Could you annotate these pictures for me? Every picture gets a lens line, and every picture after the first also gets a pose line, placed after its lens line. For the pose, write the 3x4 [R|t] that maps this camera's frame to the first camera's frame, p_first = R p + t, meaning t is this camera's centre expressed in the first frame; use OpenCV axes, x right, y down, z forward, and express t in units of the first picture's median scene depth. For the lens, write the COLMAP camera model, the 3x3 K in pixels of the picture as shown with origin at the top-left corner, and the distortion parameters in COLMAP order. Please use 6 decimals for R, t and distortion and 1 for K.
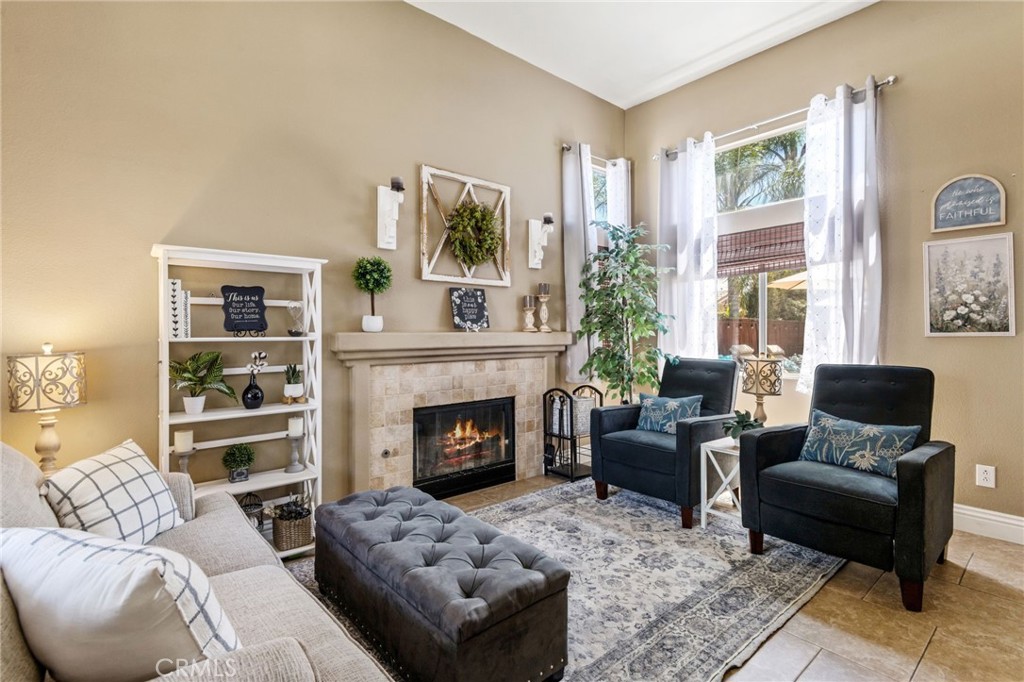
lens RADIAL K [[489.1, 0, 509.1], [0, 489.1, 332.2], [0, 0, 1]] dist [0.015438, -0.013034]
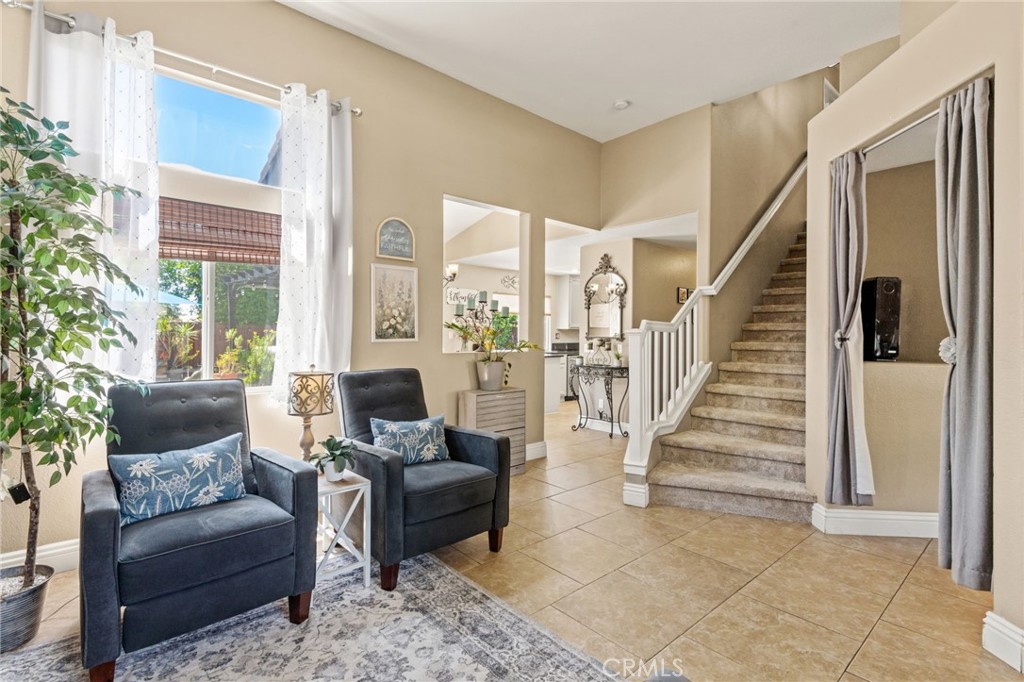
lens RADIAL K [[489.1, 0, 504.7], [0, 489.1, 331.2], [0, 0, 1]] dist [0.015438, -0.013034]
pose [[-0.051083, 0.005718, 0.998678, -0.358306], [-0.003739, 0.999976, -0.005917, -0.012944], [-0.998687, -0.004036, -0.051061, 0.747568]]
